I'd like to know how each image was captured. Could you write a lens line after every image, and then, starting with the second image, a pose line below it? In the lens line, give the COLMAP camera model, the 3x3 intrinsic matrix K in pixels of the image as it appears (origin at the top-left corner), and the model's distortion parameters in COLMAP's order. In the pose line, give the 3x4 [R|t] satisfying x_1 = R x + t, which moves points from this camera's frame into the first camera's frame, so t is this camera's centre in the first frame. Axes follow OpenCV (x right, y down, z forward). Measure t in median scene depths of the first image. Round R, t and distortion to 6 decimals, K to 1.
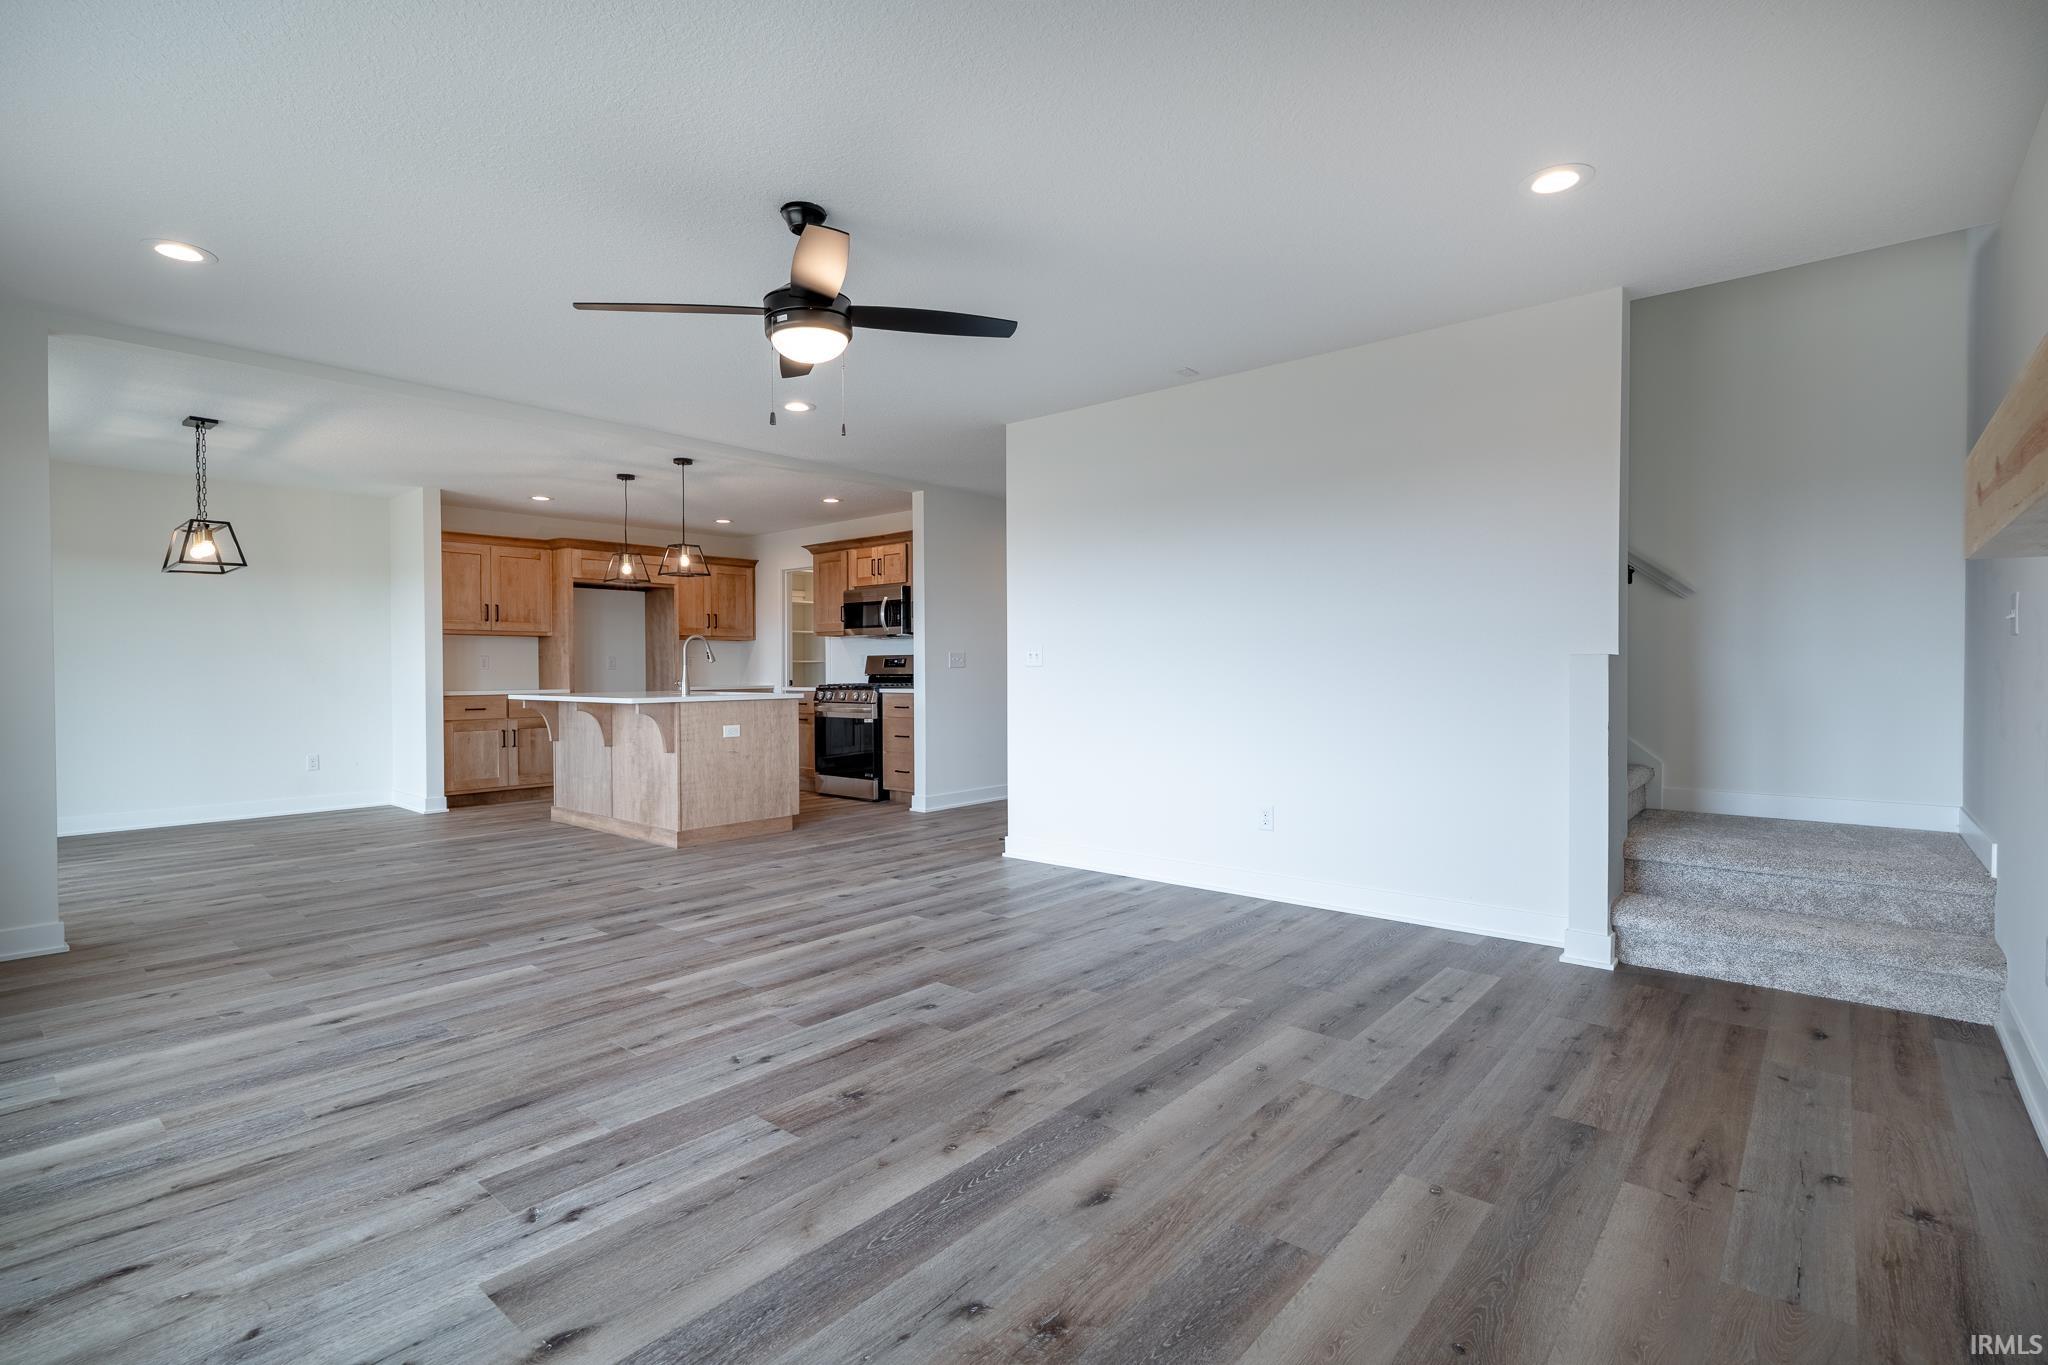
lens RADIAL K [[955.6, 0, 1026.4], [0, 955.6, 682.7], [0, 0, 1]] dist [0.001689, 0.000769]
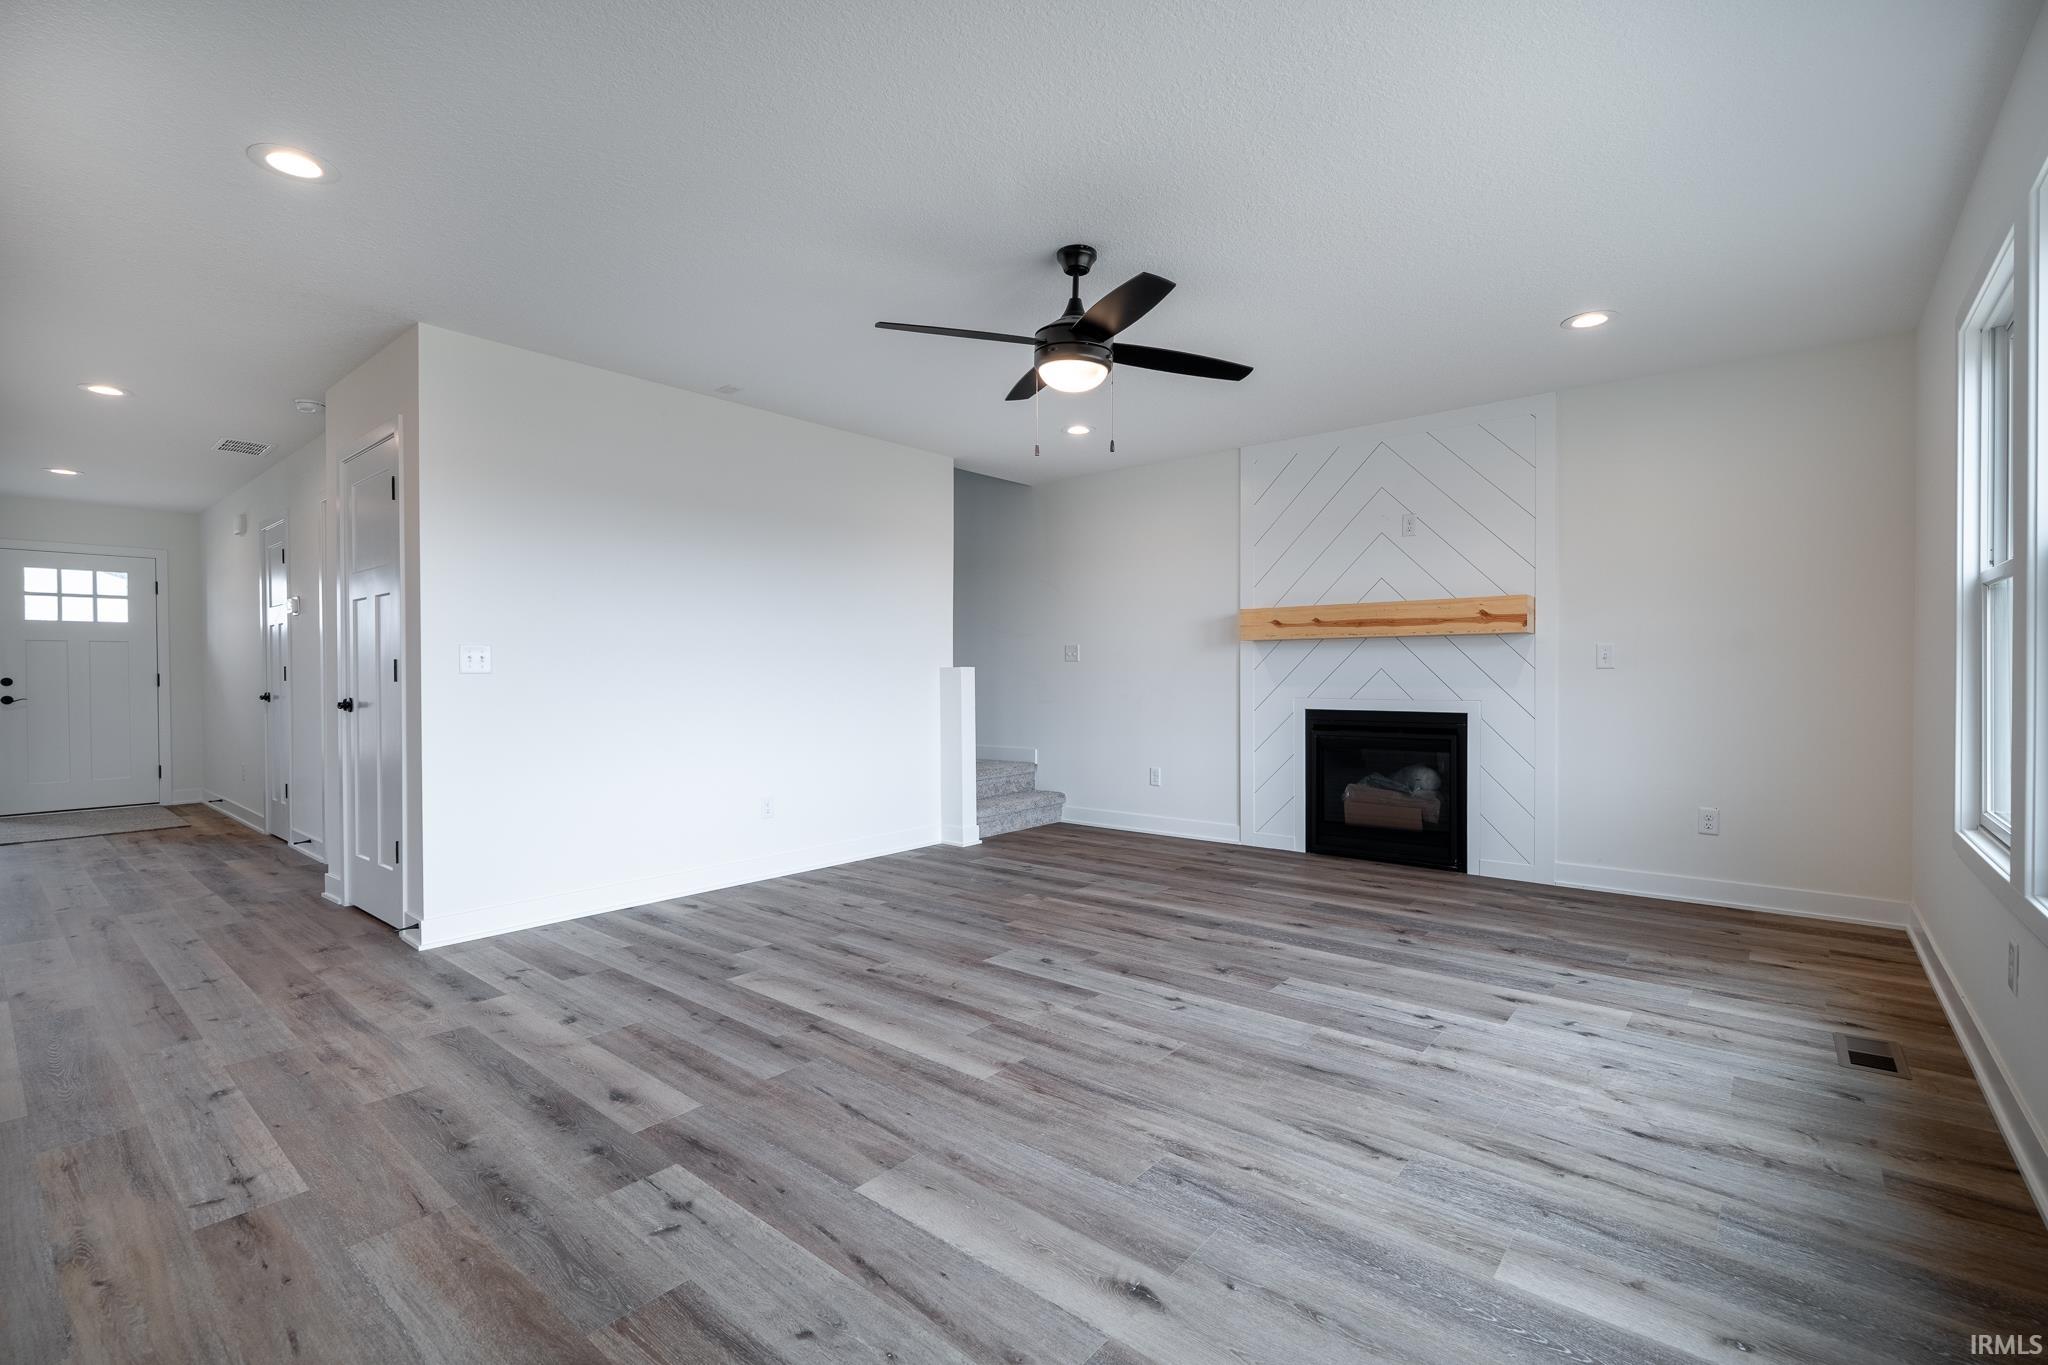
lens RADIAL K [[955.6, 0, 1016.1], [0, 955.6, 700.4], [0, 0, 1]] dist [0.001689, 0.000769]
pose [[-0.035853, -0.018620, 0.999184, -1.403941], [0.018382, 0.999645, 0.019288, 0.002355], [-0.999188, 0.019058, -0.035498, 1.206079]]
